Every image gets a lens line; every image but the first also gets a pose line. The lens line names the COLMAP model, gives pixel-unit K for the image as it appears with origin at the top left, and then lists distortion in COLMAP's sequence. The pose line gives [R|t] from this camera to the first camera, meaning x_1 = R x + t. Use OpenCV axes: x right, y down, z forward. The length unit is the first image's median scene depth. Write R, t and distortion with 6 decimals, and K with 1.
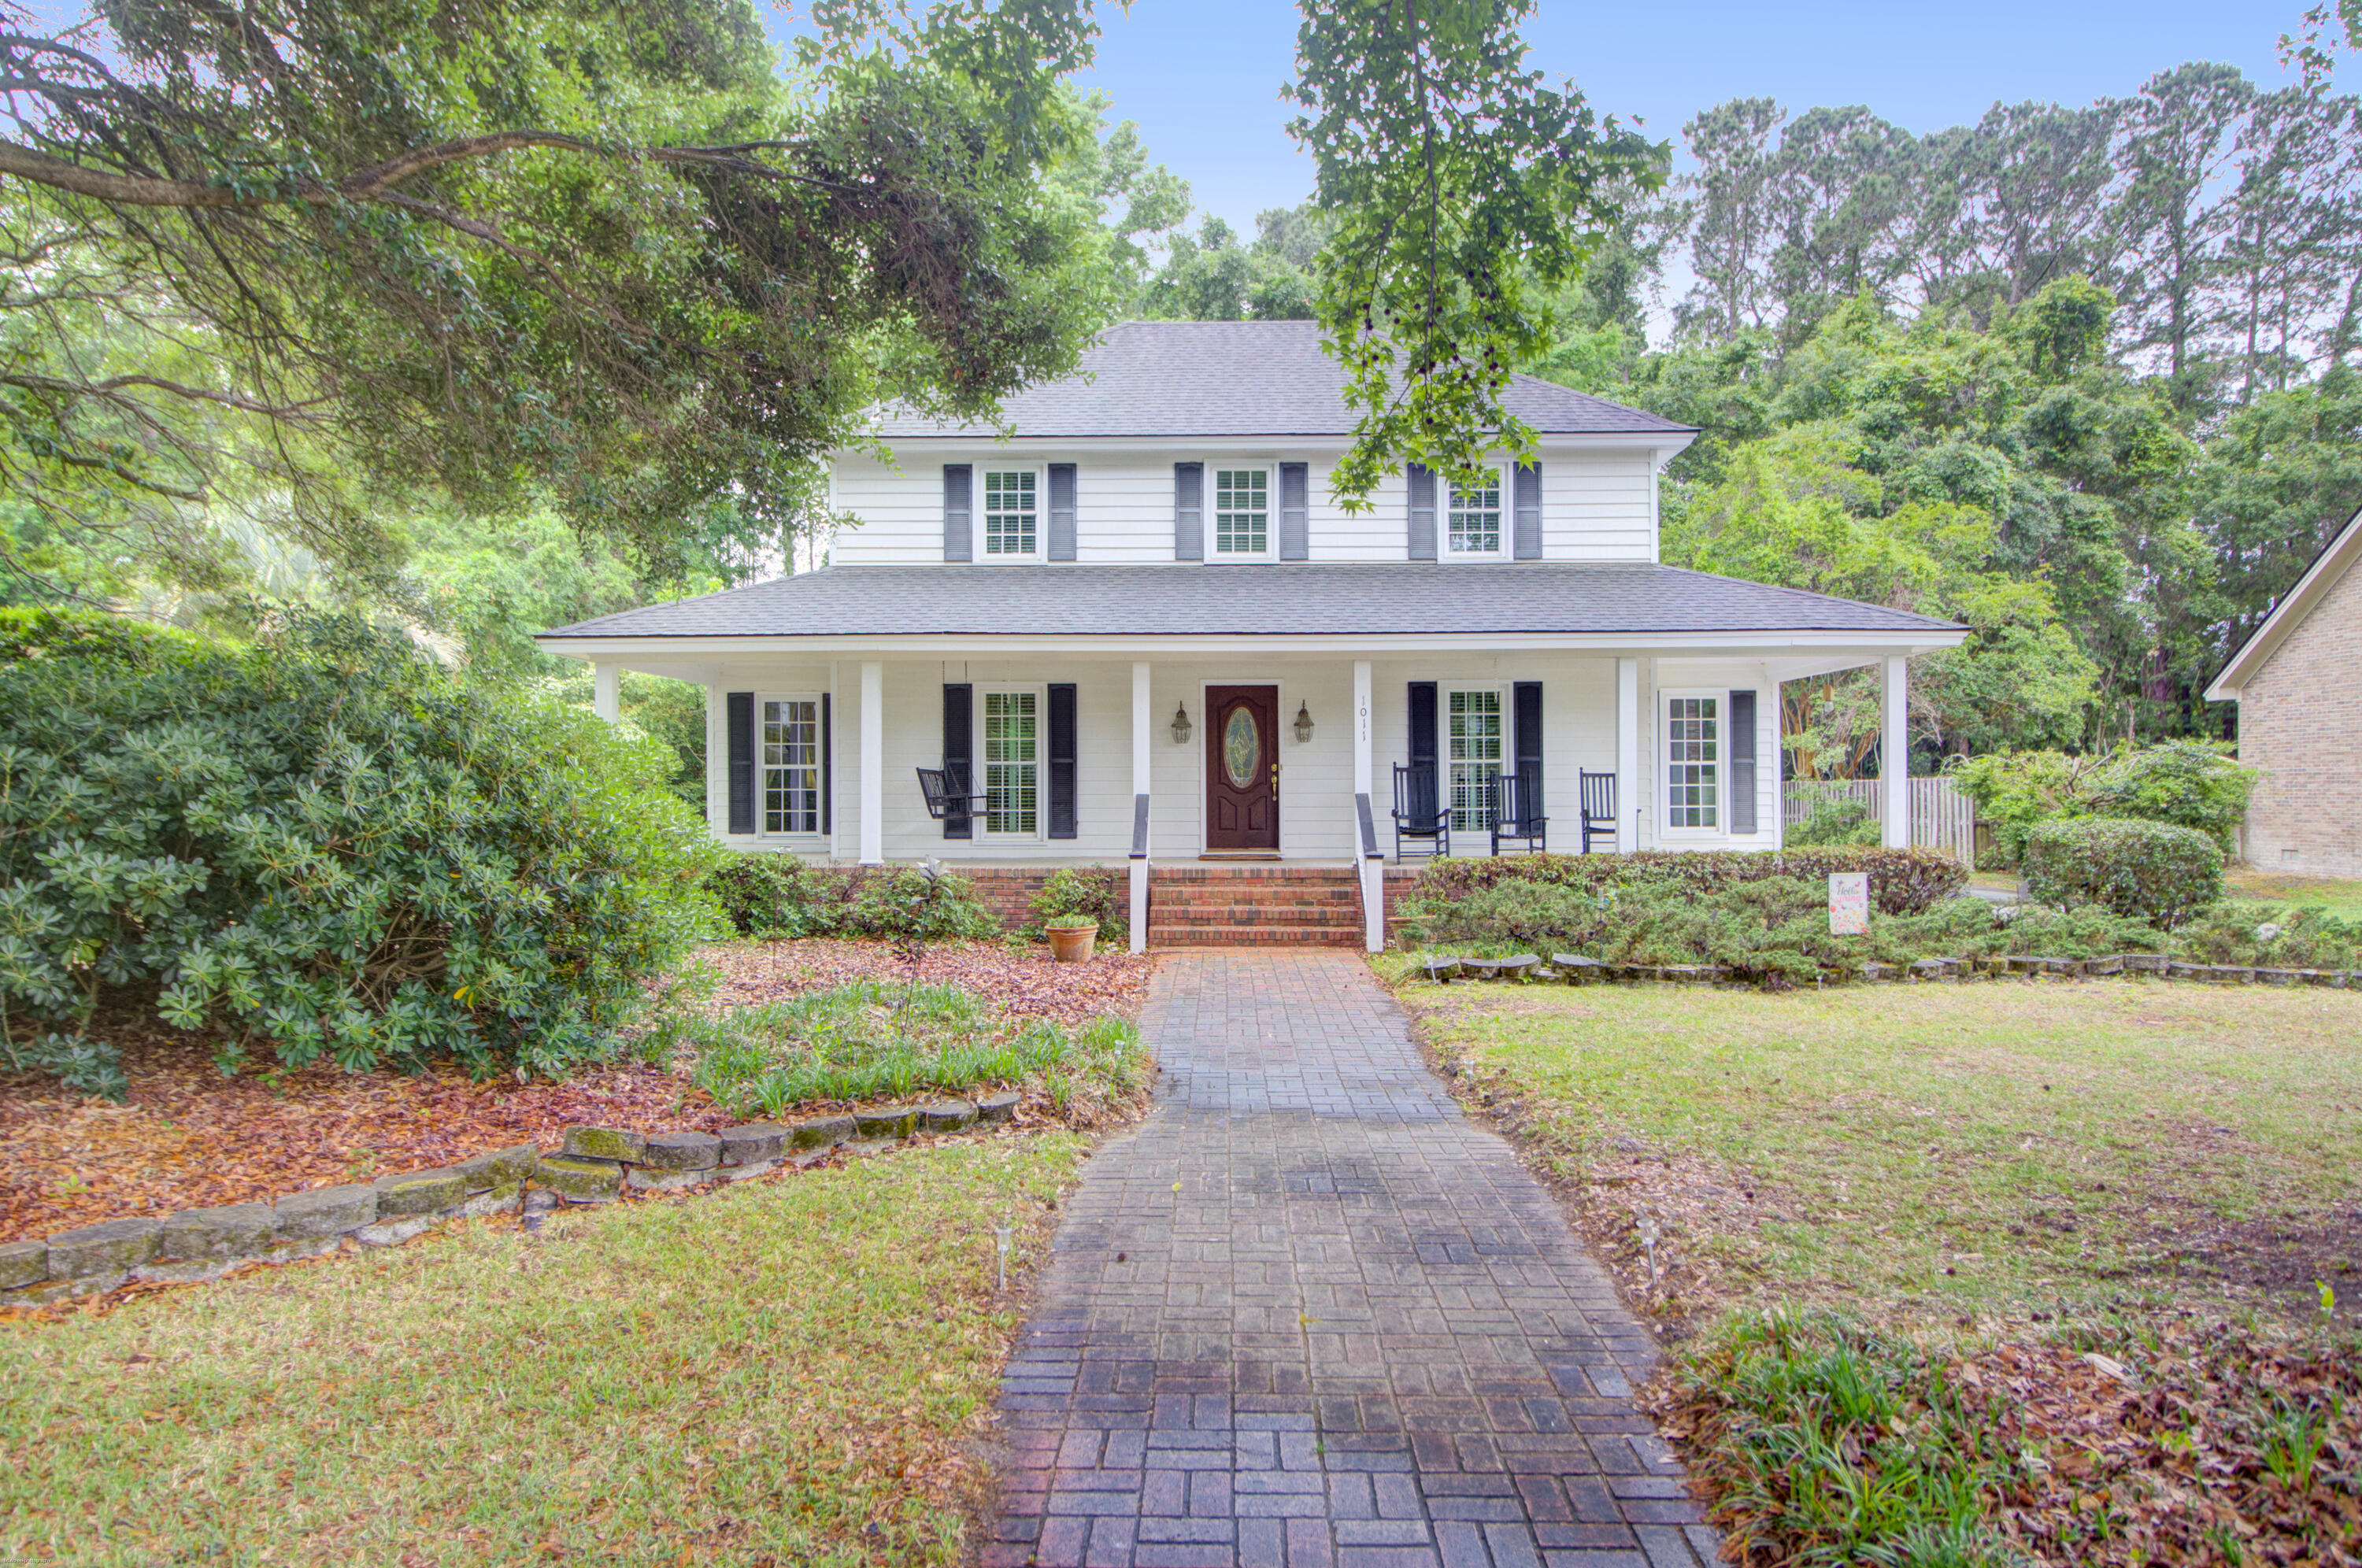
lens RADIAL K [[1380.2, 0, 1197.7], [0, 1380.2, 774.1], [0, 0, 1]] dist [-0.001456, -0.001655]
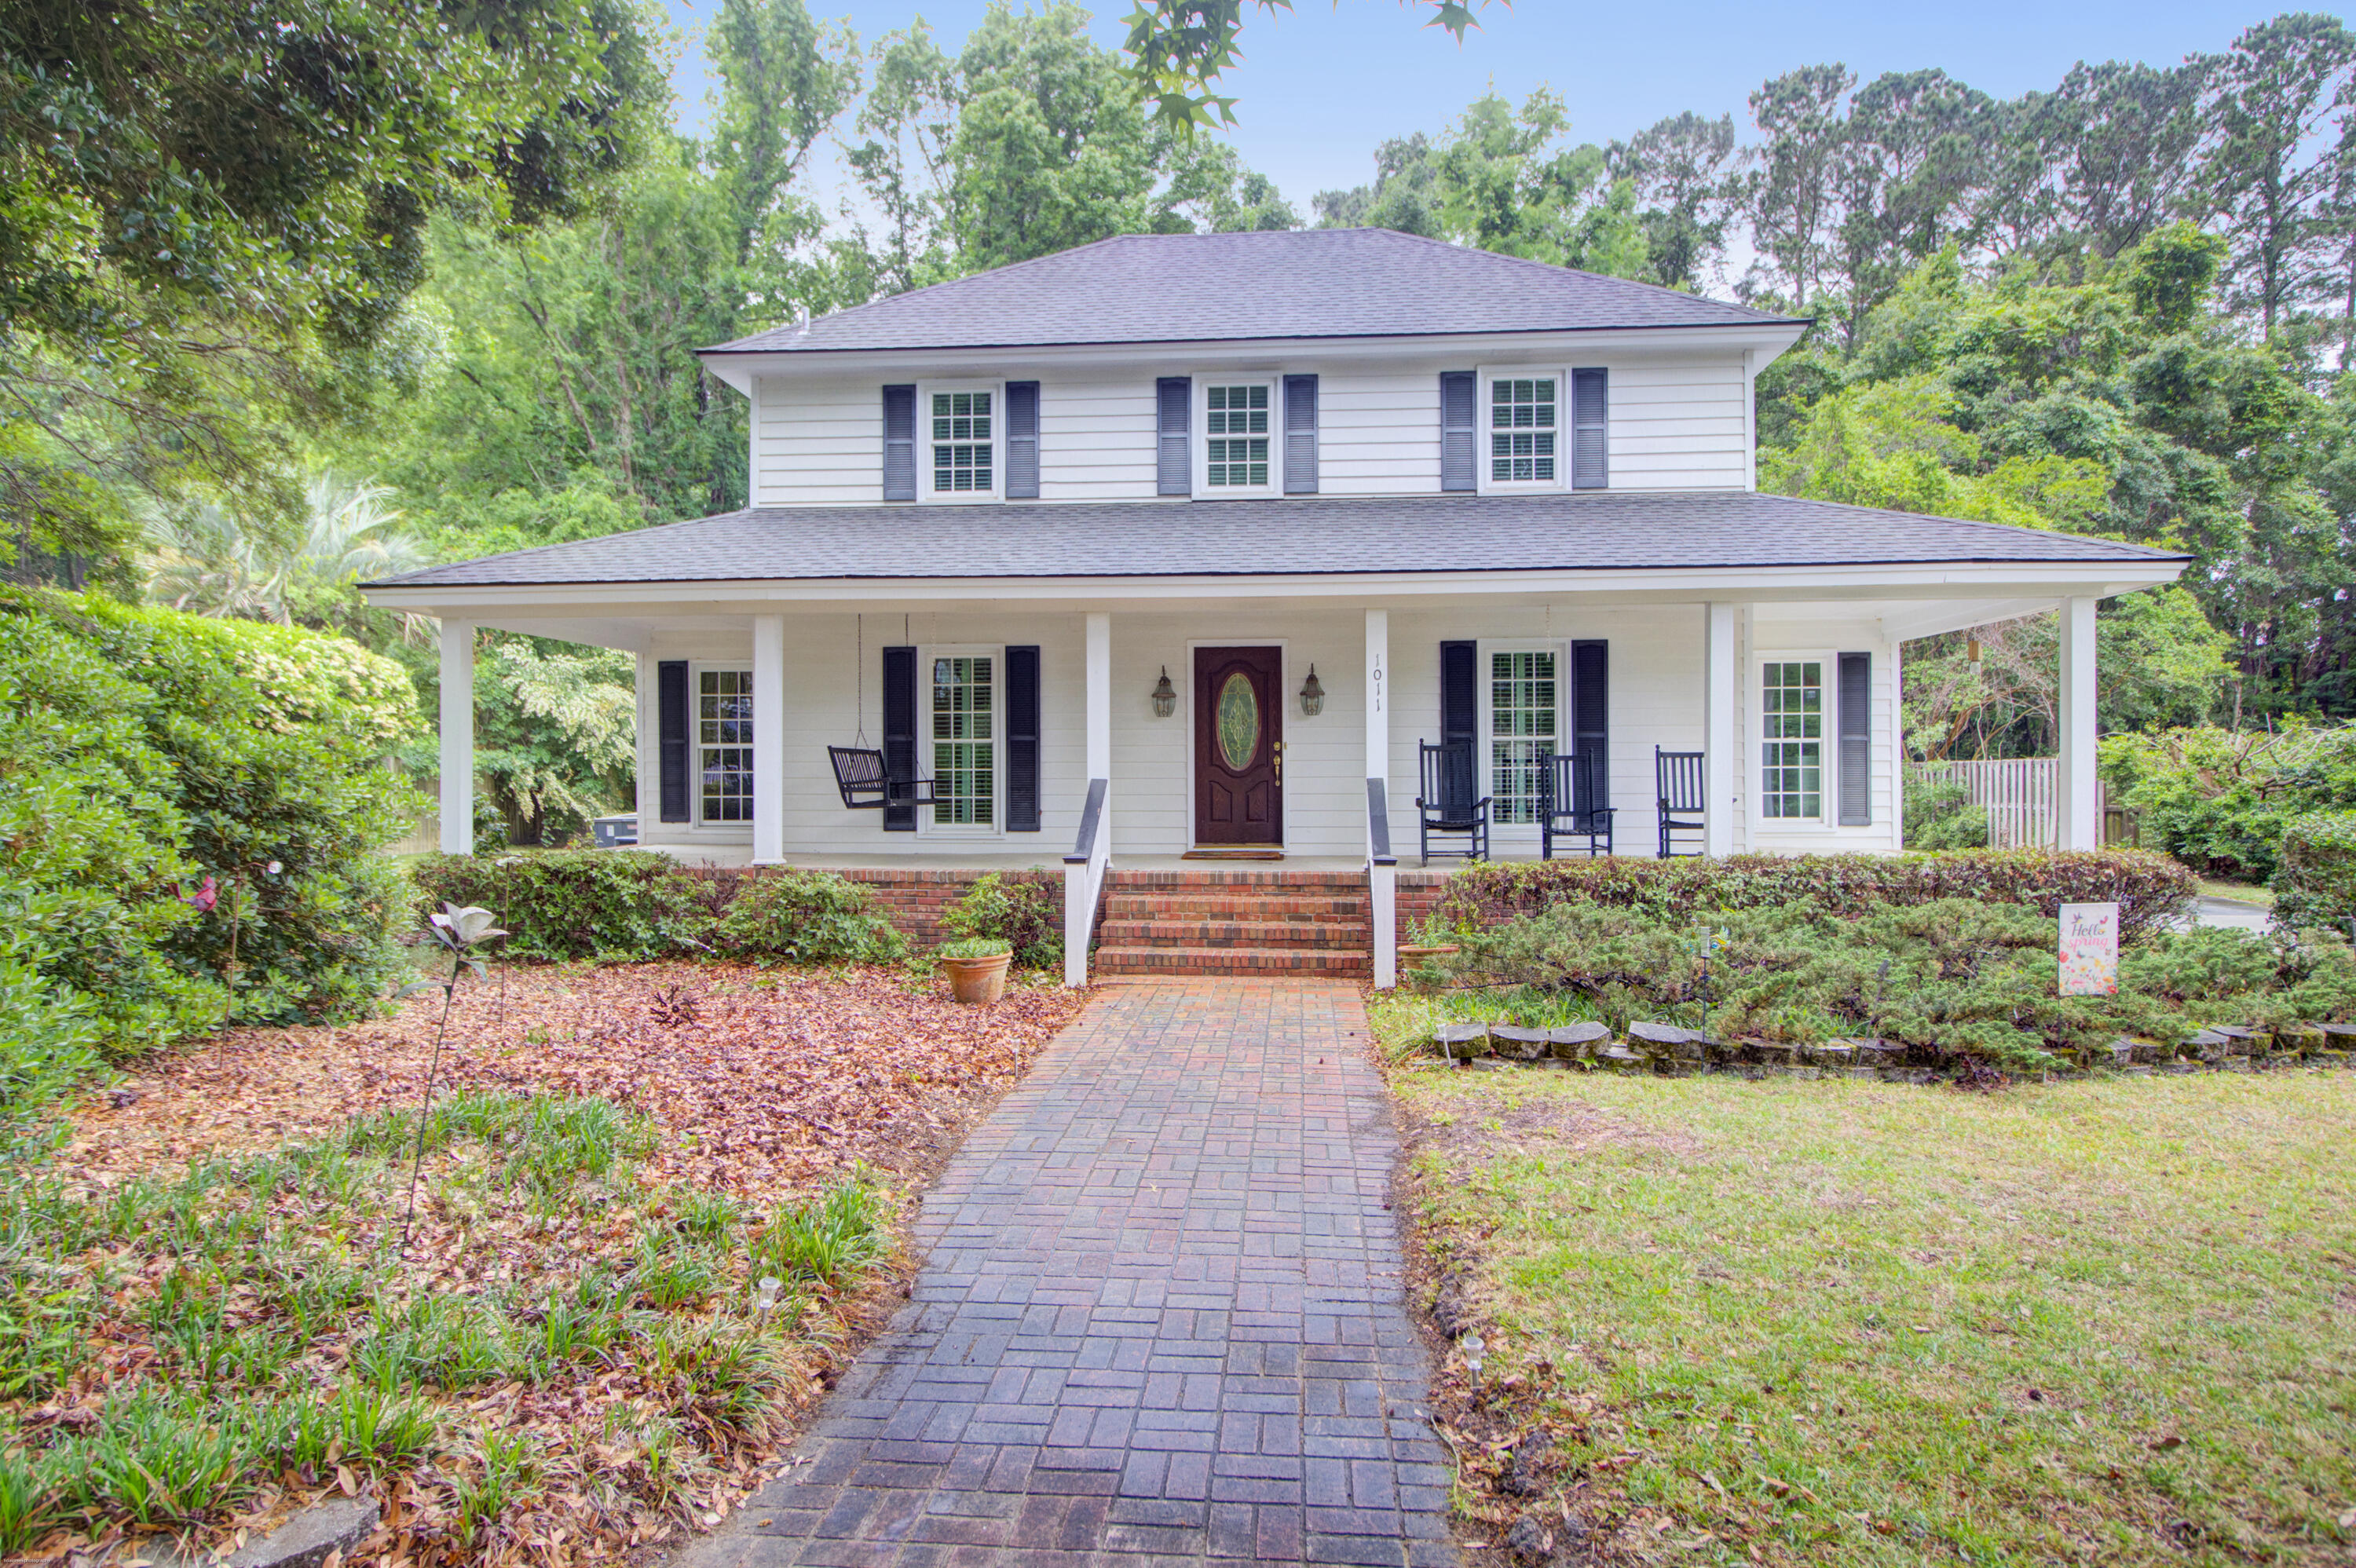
lens RADIAL K [[1326.3, 0, 1176.6], [0, 1326.3, 772.8], [0, 0, 1]] dist [0.002126, -0.010972]
pose [[0.997935, 0.000521, -0.064227, 0.046762], [0.000337, 0.999911, 0.013355, 0.000660], [0.064228, -0.013349, 0.997846, 0.203593]]
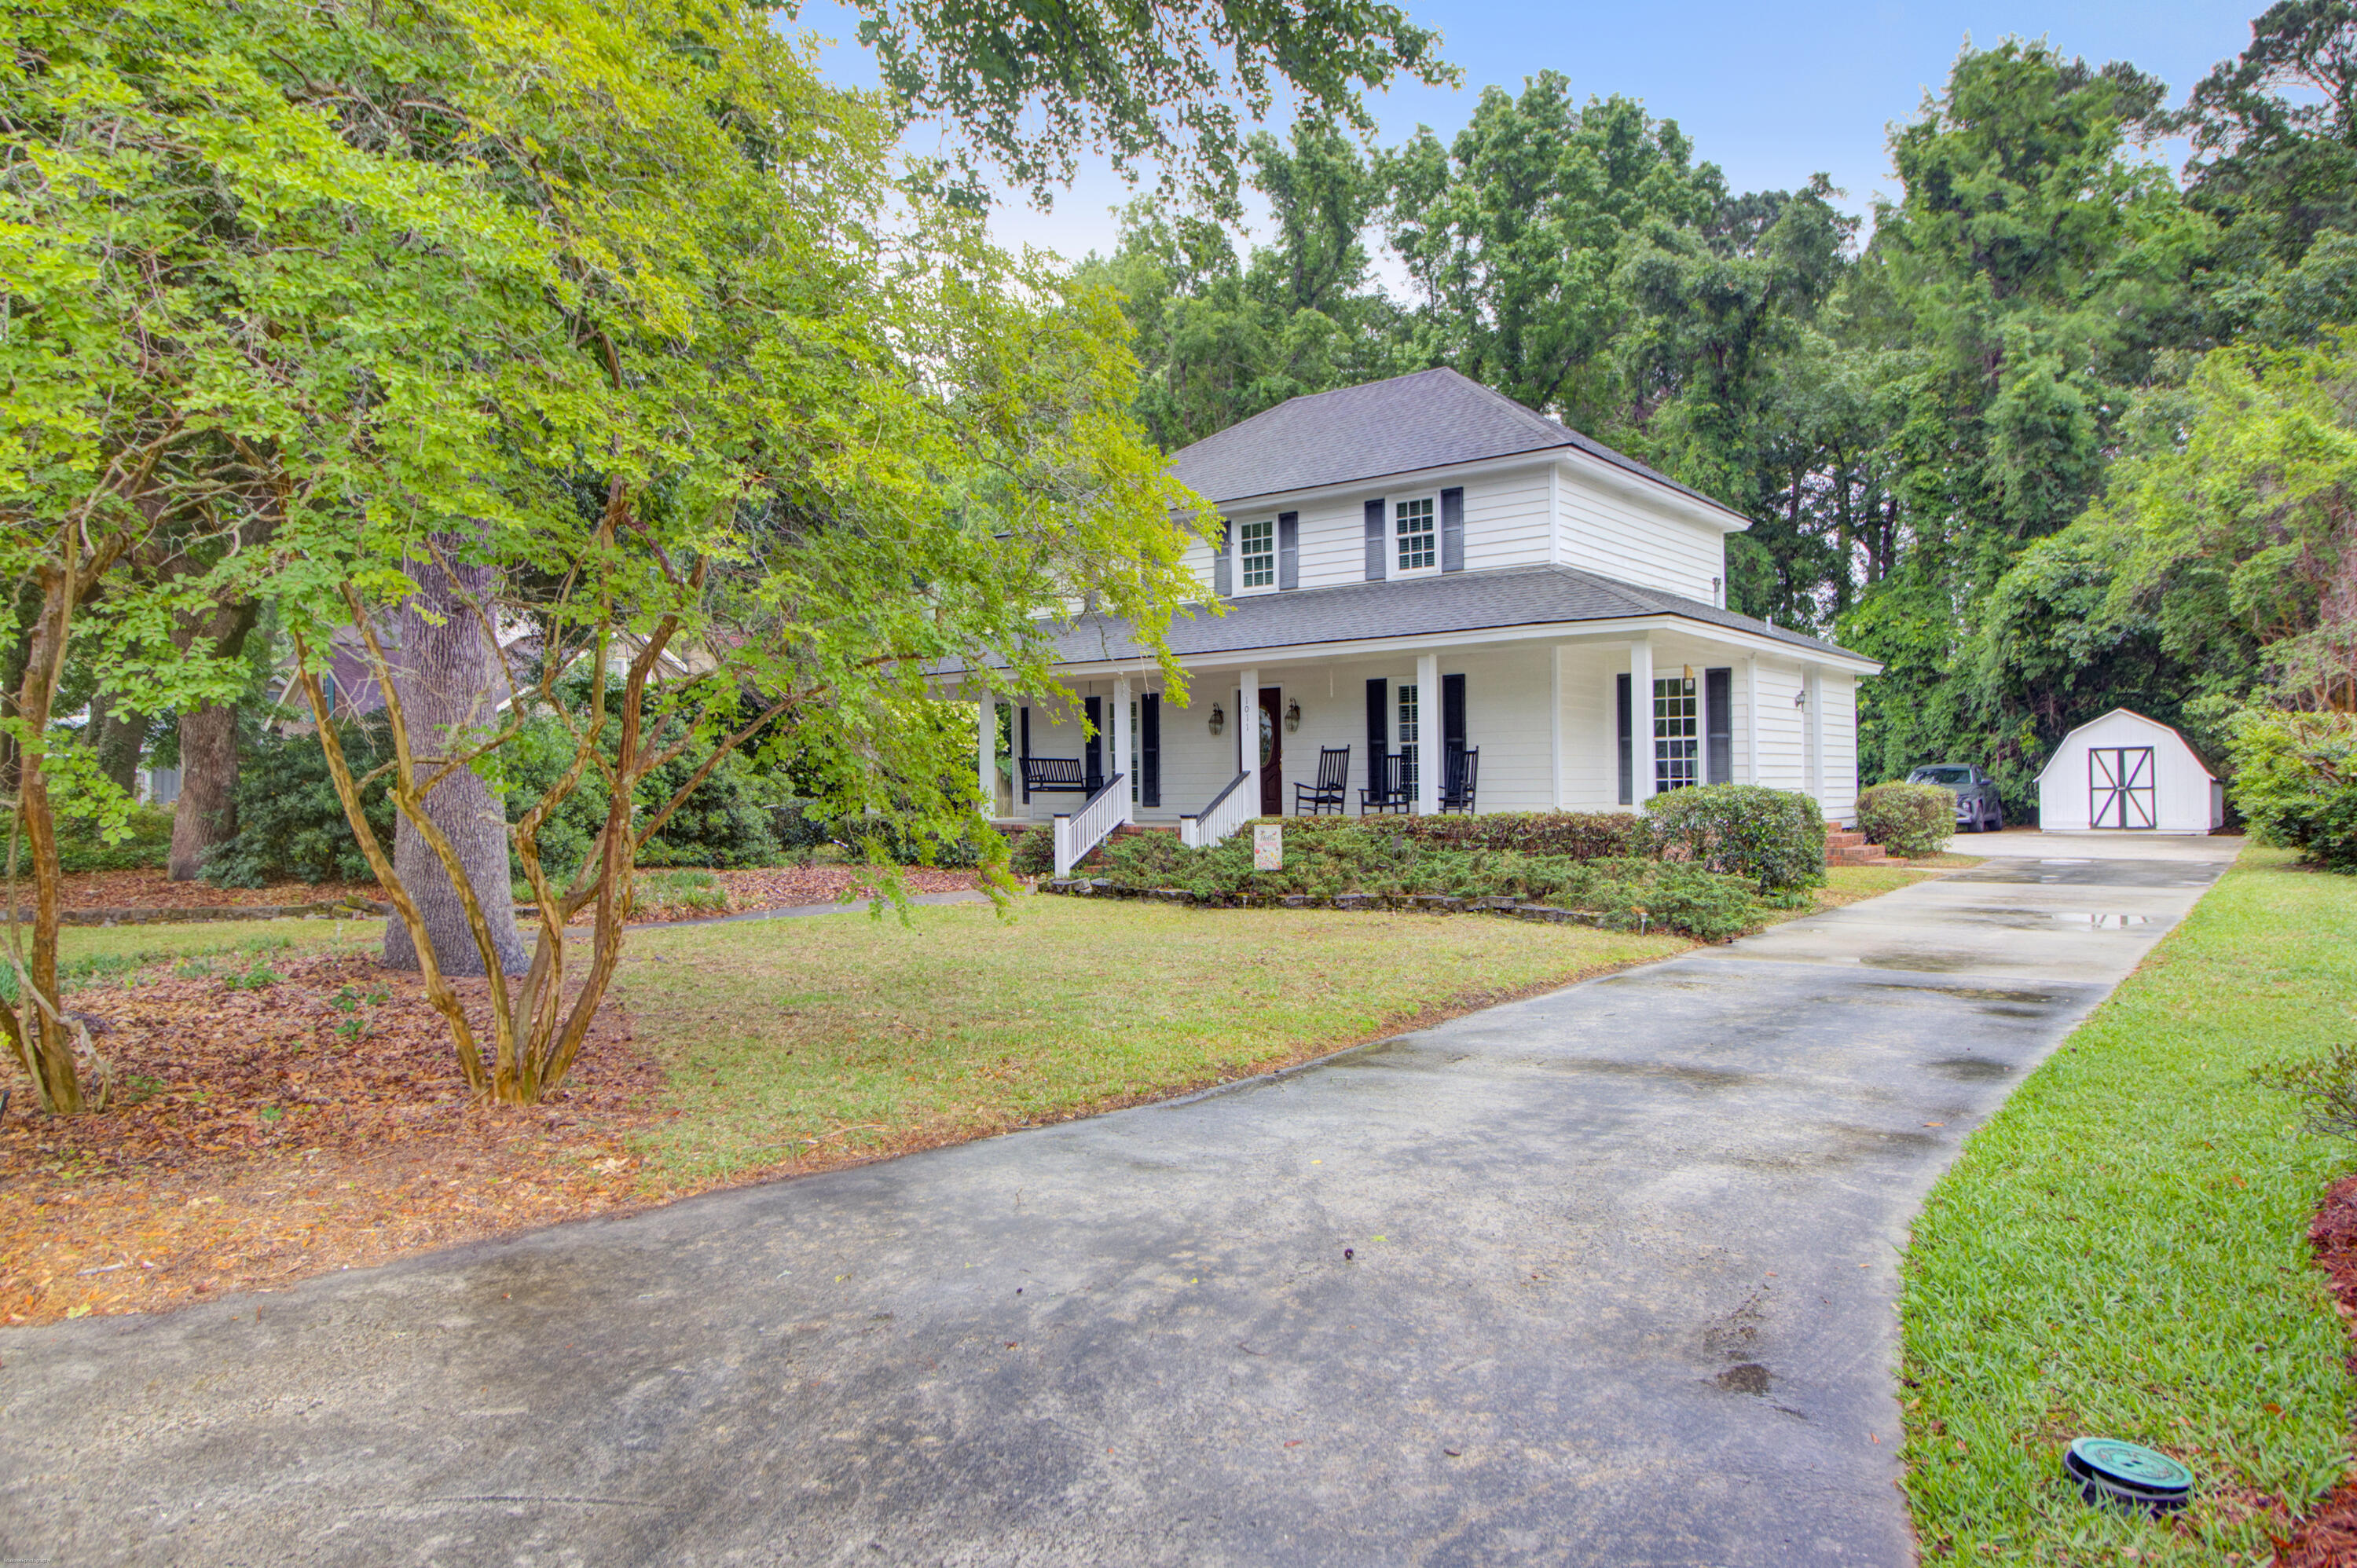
lens RADIAL K [[1377.3, 0, 1195.1], [0, 1377.3, 774.1], [0, 0, 1]] dist [-0.001456, -0.001655]
pose [[0.805300, -0.010094, -0.592781, 0.756695], [0.014618, 0.999889, 0.002833, 0.012045], [0.592687, -0.010946, 0.805359, -0.083955]]
